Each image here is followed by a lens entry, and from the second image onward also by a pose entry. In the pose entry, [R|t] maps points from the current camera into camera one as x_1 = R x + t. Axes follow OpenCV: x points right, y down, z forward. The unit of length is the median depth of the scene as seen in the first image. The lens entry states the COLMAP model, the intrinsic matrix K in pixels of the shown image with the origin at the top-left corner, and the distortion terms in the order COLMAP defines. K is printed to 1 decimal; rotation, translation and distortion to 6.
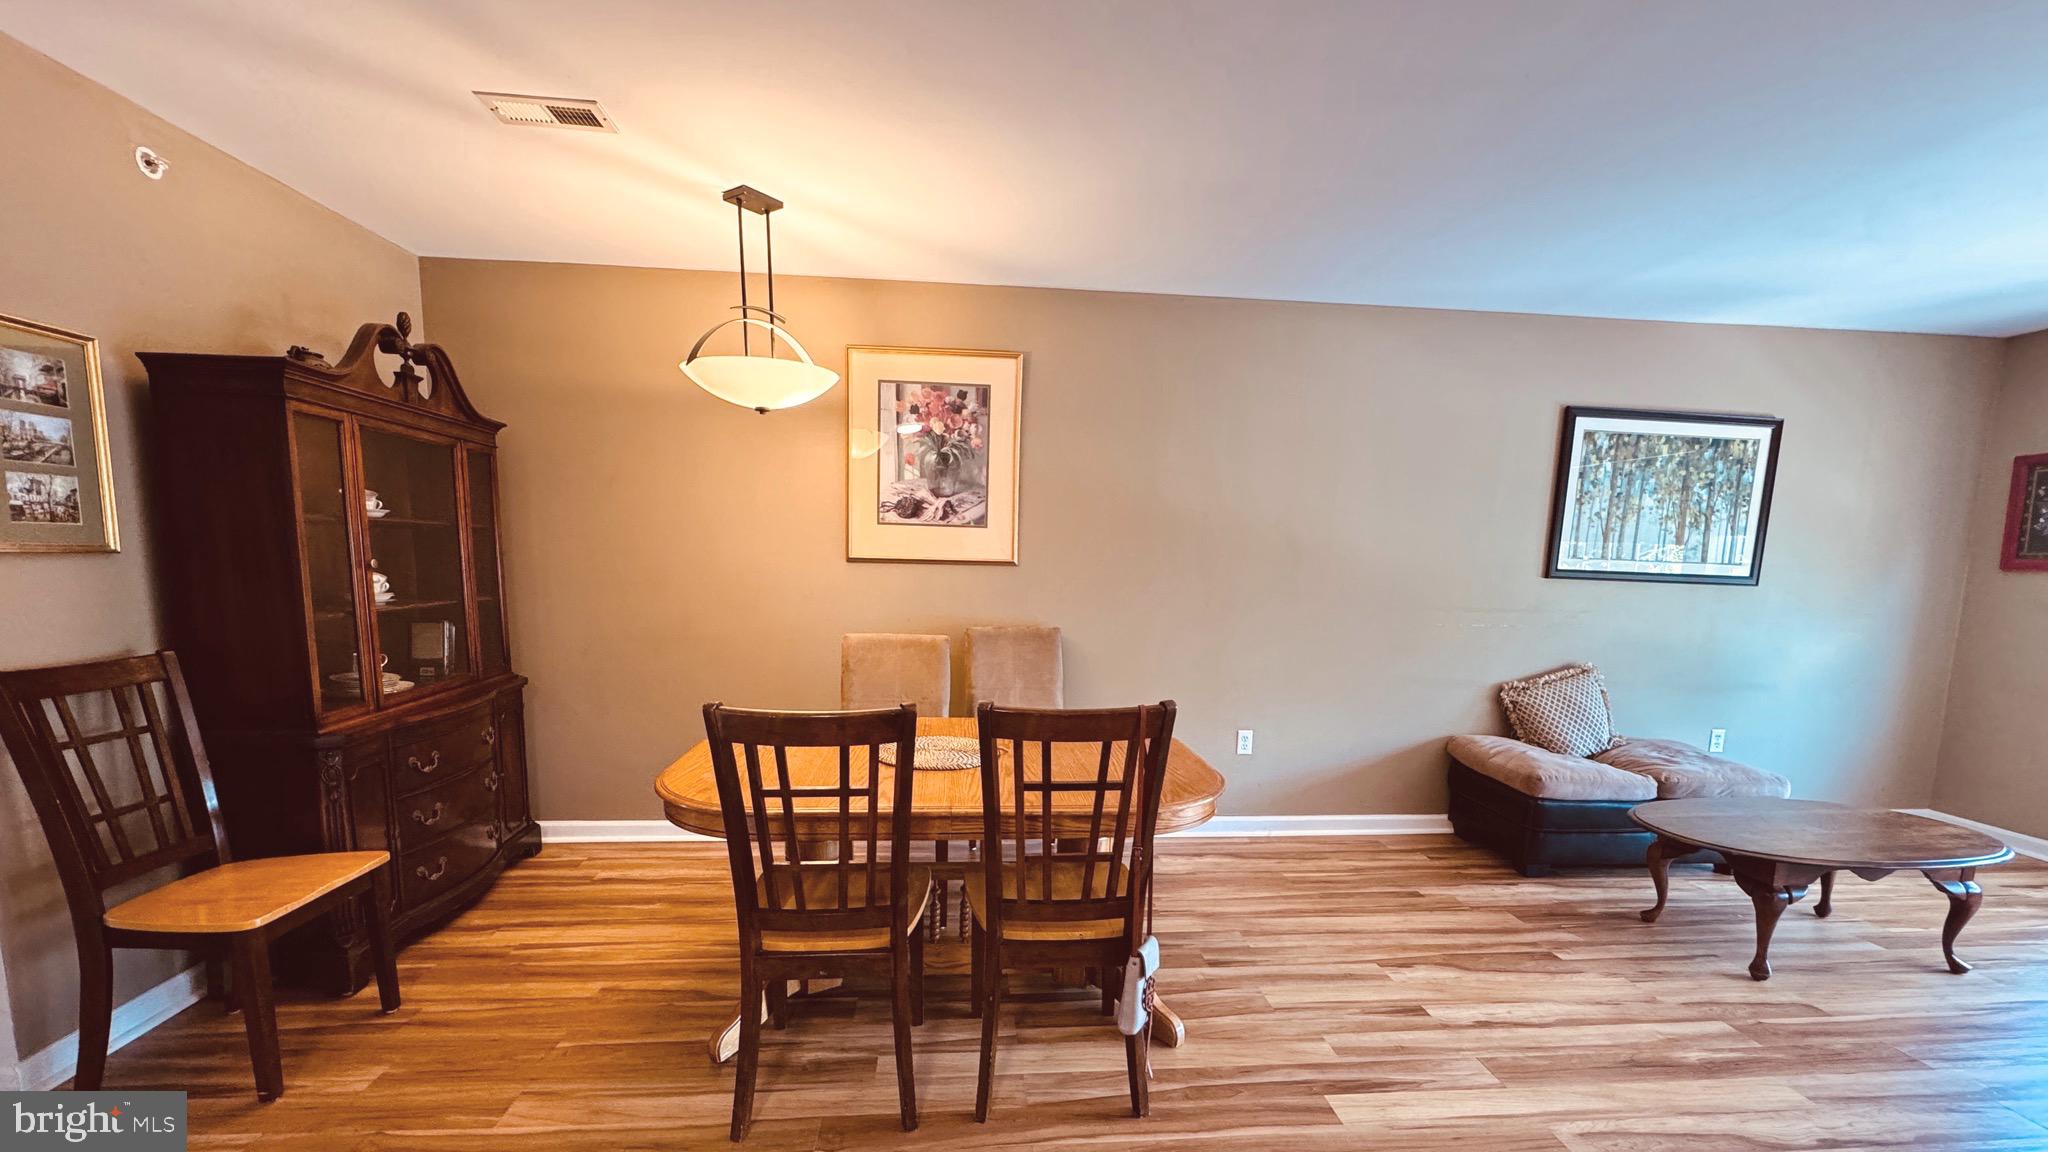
lens RADIAL K [[817.3, 0, 1027.5], [0, 817.3, 655.3], [0, 0, 1]] dist [0.002901, -0.000197]
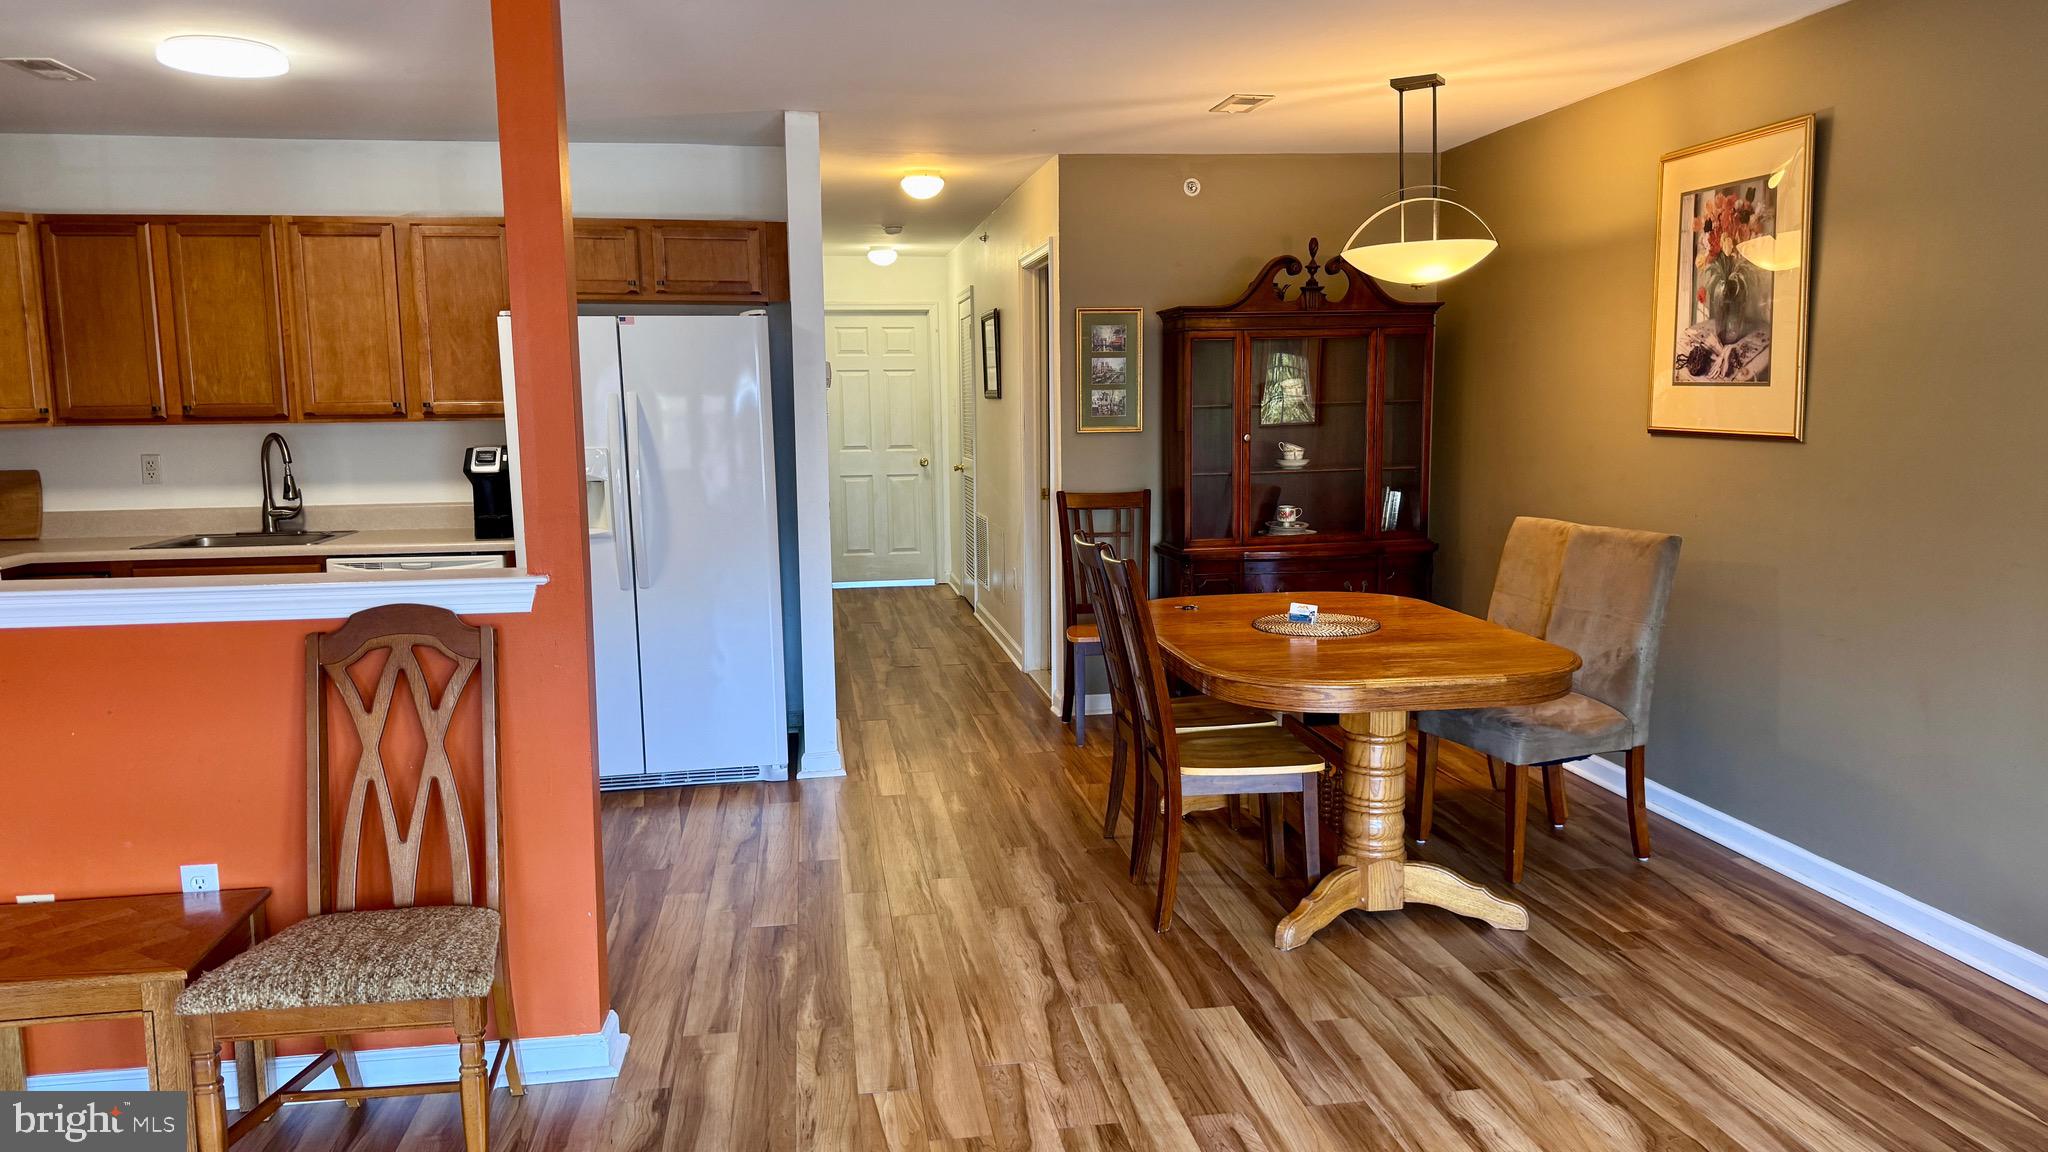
lens RADIAL K [[1434.1, 0, 1025.6], [0, 1434.1, 578.4], [0, 0, 1]] dist [-0.000312, -0.001321]
pose [[0.067074, 0.108566, -0.991824, 1.105728], [-0.099916, 0.989796, 0.101587, -0.059661], [0.992732, 0.092286, 0.077237, 0.328198]]
